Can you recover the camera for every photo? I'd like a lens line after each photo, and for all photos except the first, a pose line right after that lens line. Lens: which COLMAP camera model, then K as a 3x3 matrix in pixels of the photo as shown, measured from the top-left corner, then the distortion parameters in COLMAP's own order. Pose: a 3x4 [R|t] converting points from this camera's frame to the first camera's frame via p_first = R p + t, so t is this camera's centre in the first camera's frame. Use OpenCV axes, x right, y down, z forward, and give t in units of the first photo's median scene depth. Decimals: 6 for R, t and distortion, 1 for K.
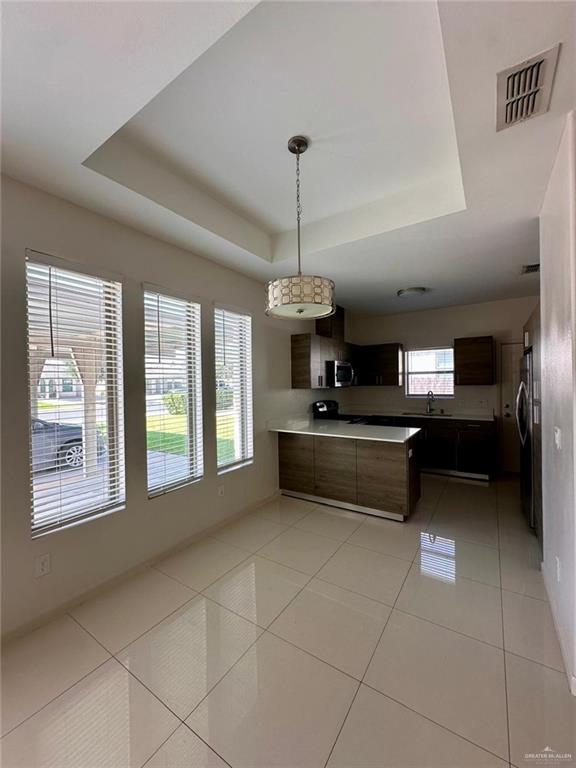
lens RADIAL K [[307.2, 0, 281.7], [0, 307.2, 387.4], [0, 0, 1]] dist [-0.003129, 0.001396]
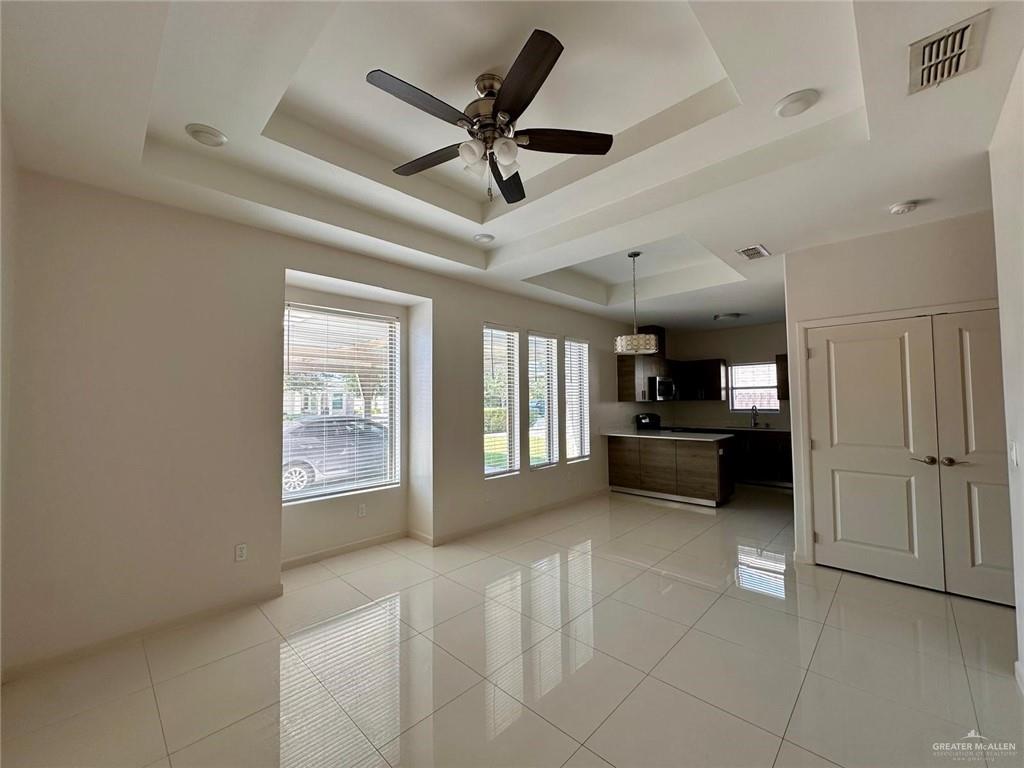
lens RADIAL K [[409.6, 0, 506.1], [0, 409.6, 389.4], [0, 0, 1]] dist [-0.003129, 0.001396]
pose [[0.984428, 0.000492, -0.175785, -0.111938], [-0.008133, 0.999053, -0.042752, 0.028199], [0.175598, 0.043516, 0.983500, -0.601046]]
